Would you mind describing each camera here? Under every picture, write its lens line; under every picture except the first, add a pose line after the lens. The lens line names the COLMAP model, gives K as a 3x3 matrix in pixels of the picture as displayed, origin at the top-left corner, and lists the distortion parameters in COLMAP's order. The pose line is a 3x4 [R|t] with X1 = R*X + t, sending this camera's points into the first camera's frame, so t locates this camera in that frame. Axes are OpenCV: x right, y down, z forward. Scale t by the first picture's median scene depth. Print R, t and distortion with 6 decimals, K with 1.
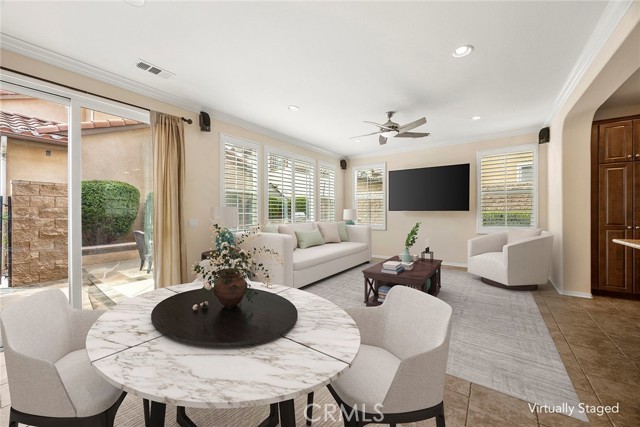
lens RADIAL K [[237.3, 0, 306.3], [0, 237.3, 209.5], [0, 0, 1]] dist [0.000325, 0.000060]
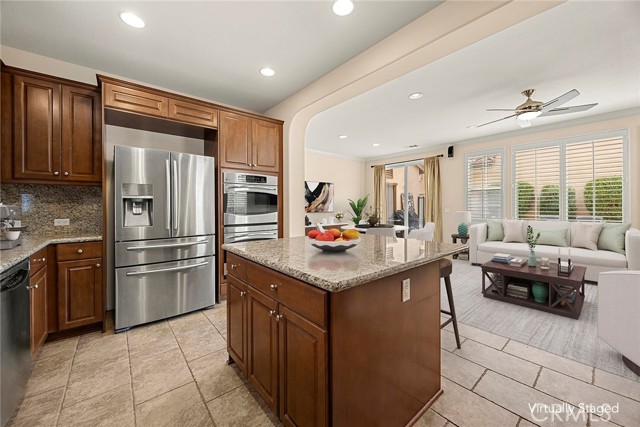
lens RADIAL K [[244.7, 0, 318.6], [0, 244.7, 206.7], [0, 0, 1]] dist [0.001095, 0.000146]
pose [[-0.215522, 0.004257, -0.976490, 1.312477], [0.003470, 0.999988, 0.003594, 0.002137], [0.976493, -0.002614, -0.215534, 0.461937]]
